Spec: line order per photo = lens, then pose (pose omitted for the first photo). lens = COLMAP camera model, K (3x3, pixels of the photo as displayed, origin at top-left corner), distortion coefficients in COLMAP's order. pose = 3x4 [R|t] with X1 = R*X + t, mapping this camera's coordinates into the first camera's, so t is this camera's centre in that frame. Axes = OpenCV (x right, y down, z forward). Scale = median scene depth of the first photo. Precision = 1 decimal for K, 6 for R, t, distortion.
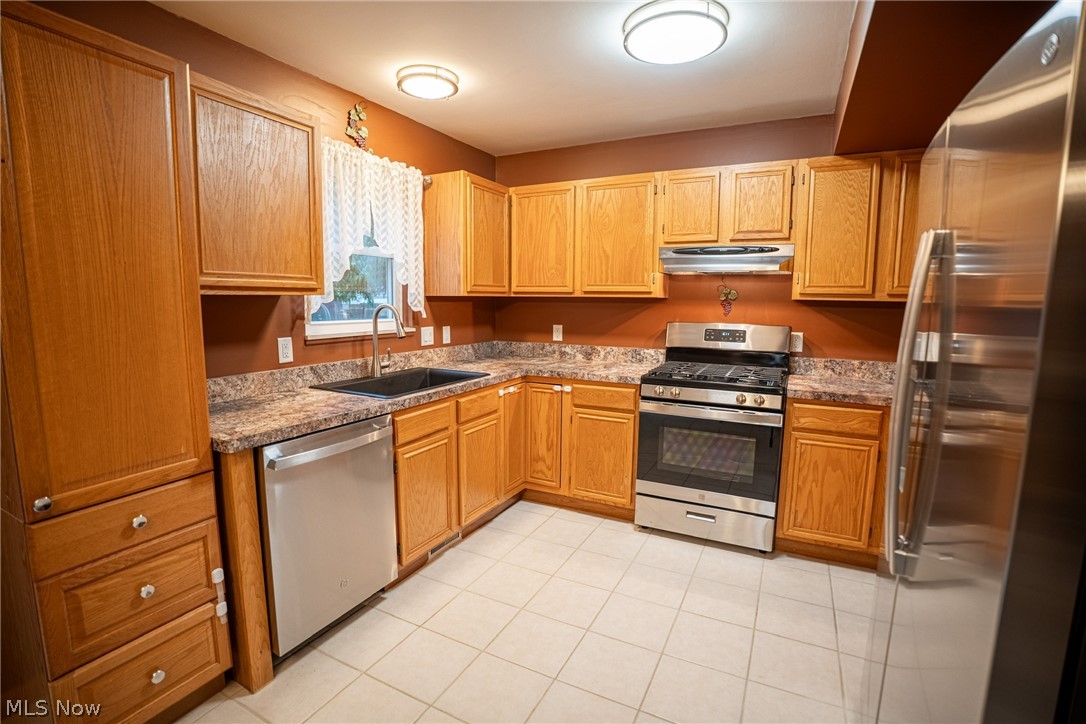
lens RADIAL K [[509.0, 0, 535.5], [0, 509.0, 356.6], [0, 0, 1]] dist [-0.063646, 0.014464]
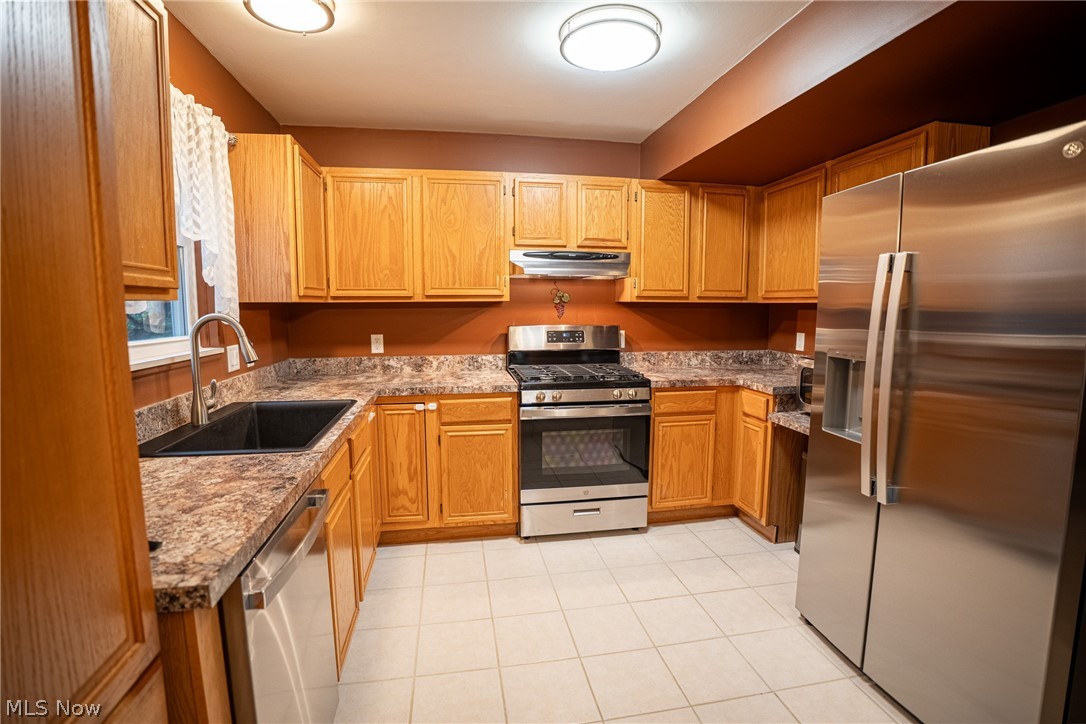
lens RADIAL K [[509.0, 0, 543.6], [0, 509.0, 359.4], [0, 0, 1]] dist [-0.063646, 0.014464]
pose [[0.793328, -0.074415, 0.604229, -0.330215], [0.076602, 0.996815, 0.022190, -0.023631], [-0.603956, 0.028681, 0.796501, 0.199178]]
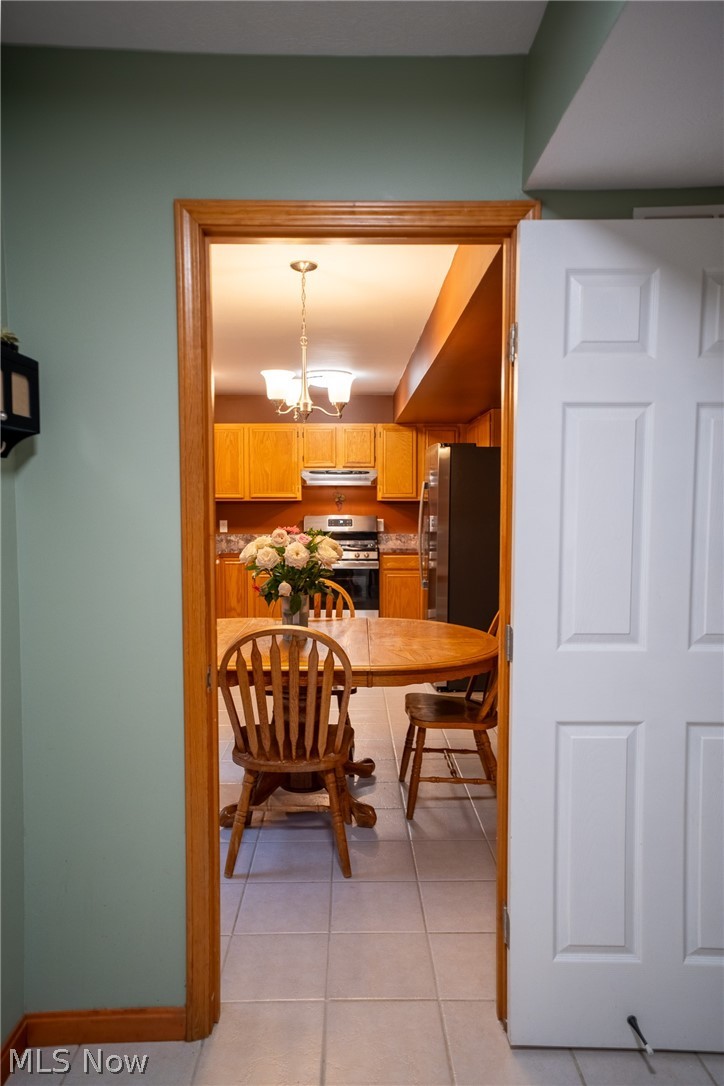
lens RADIAL K [[730.3, 0, 345.2], [0, 730.3, 543.2], [0, 0, 1]] dist [0.040305, 0.000787]
pose [[0.888777, -0.035716, 0.456947, -0.751346], [0.061382, 0.997254, -0.041442, 0.132490], [-0.454212, 0.064881, 0.888528, -1.197669]]
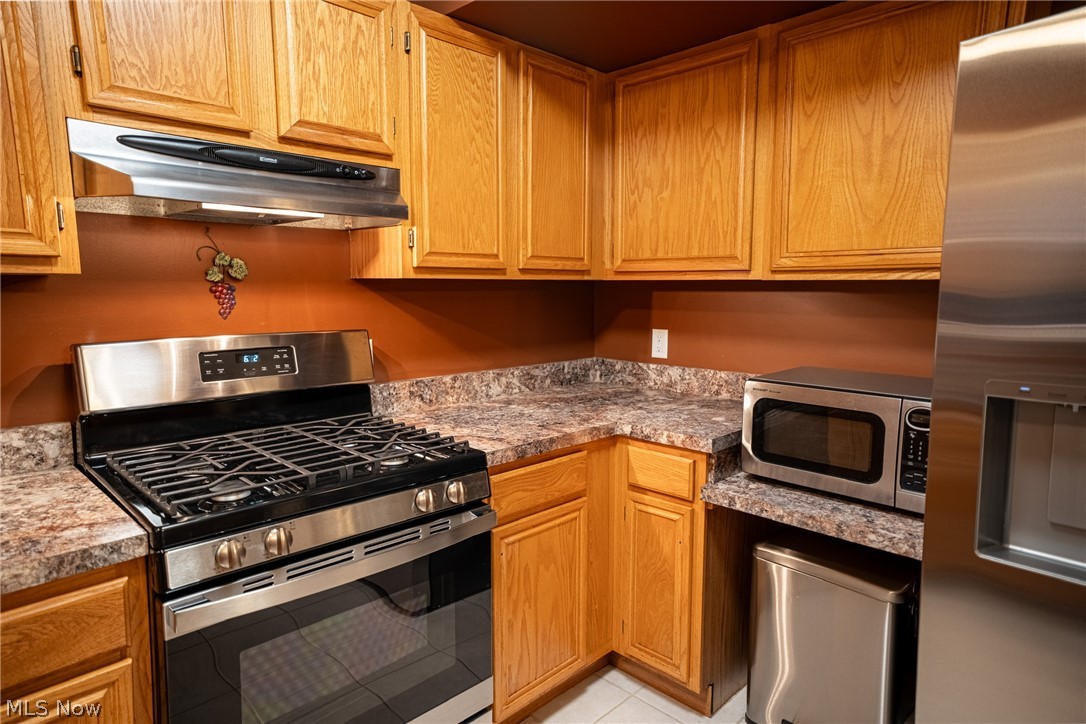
lens RADIAL K [[644.0, 0, 539.3], [0, 644.0, 360.2], [0, 0, 1]] dist [0.005908, 0.017430]
pose [[0.303905, -0.121091, 0.944975, -0.080134], [0.111240, 0.989615, 0.091037, -0.072277], [-0.946186, 0.077452, 0.314219, 0.635049]]
